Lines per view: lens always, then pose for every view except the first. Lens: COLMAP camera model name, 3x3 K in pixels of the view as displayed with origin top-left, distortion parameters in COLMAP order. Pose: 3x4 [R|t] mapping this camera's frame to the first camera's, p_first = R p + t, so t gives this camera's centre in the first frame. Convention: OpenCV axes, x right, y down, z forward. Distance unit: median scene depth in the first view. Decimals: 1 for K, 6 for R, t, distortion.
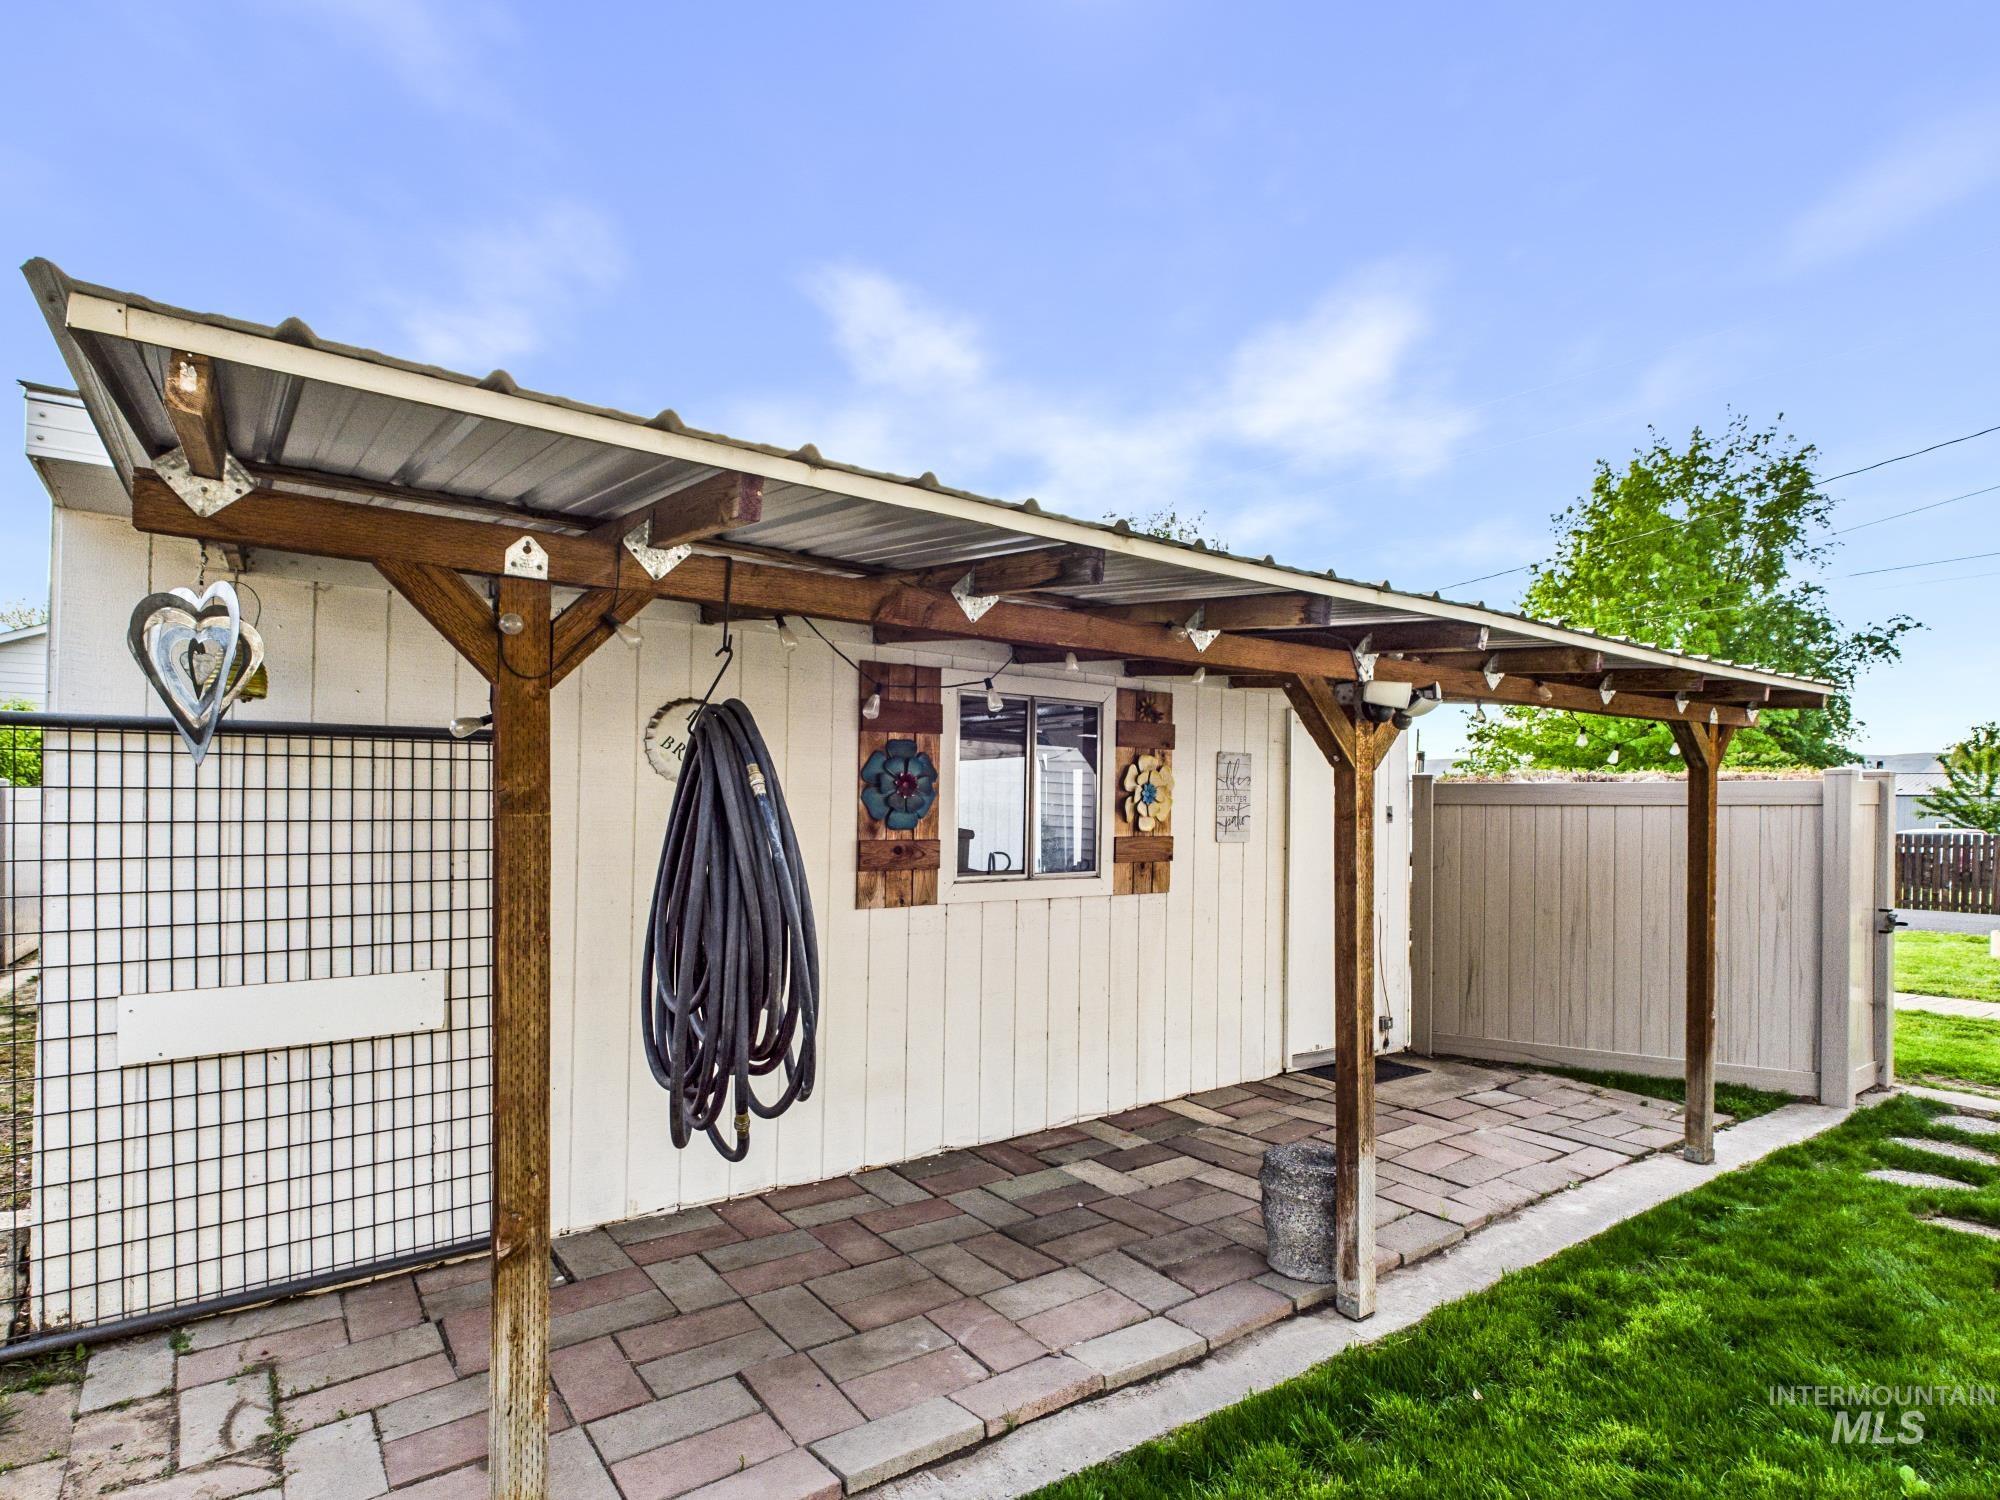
lens RADIAL K [[1093.5, 0, 998.8], [0, 1093.5, 793.6], [0, 0, 1]] dist [-0.005012, -0.001580]
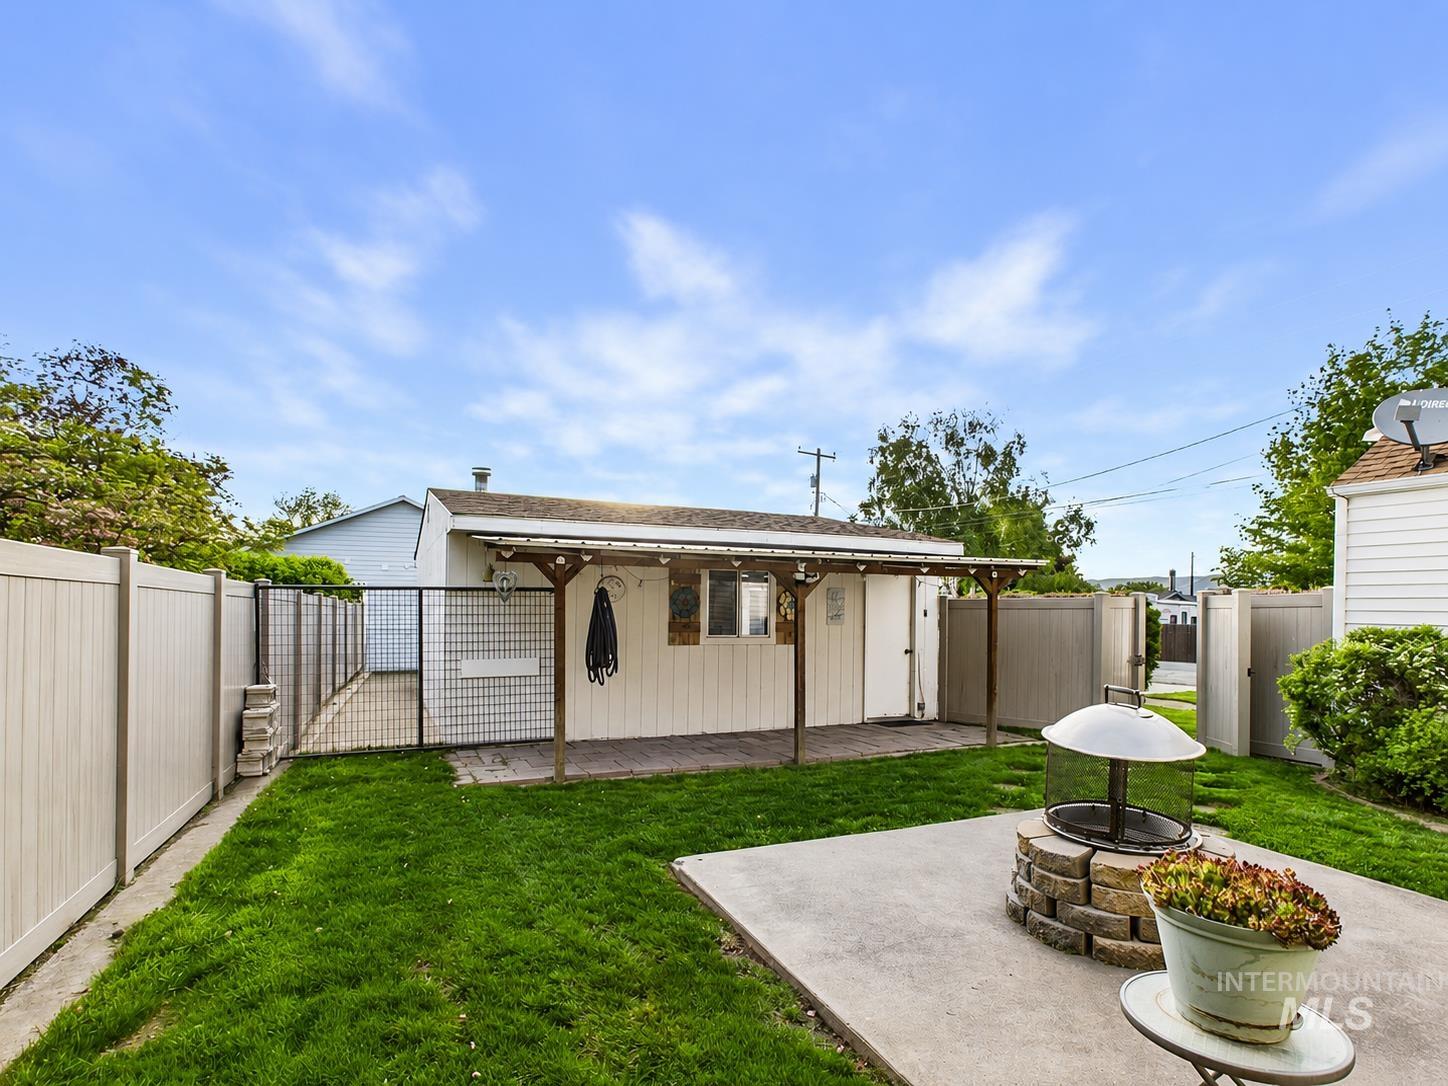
lens RADIAL K [[761.0, 0, 726.1], [0, 761.0, 609.5], [0, 0, 1]] dist [0.002425, -0.000179]
pose [[0.981353, -0.003845, -0.192178, 0.334804], [0.005347, 0.999959, 0.007302, -0.002872], [0.192142, -0.008193, 0.981333, -0.778003]]
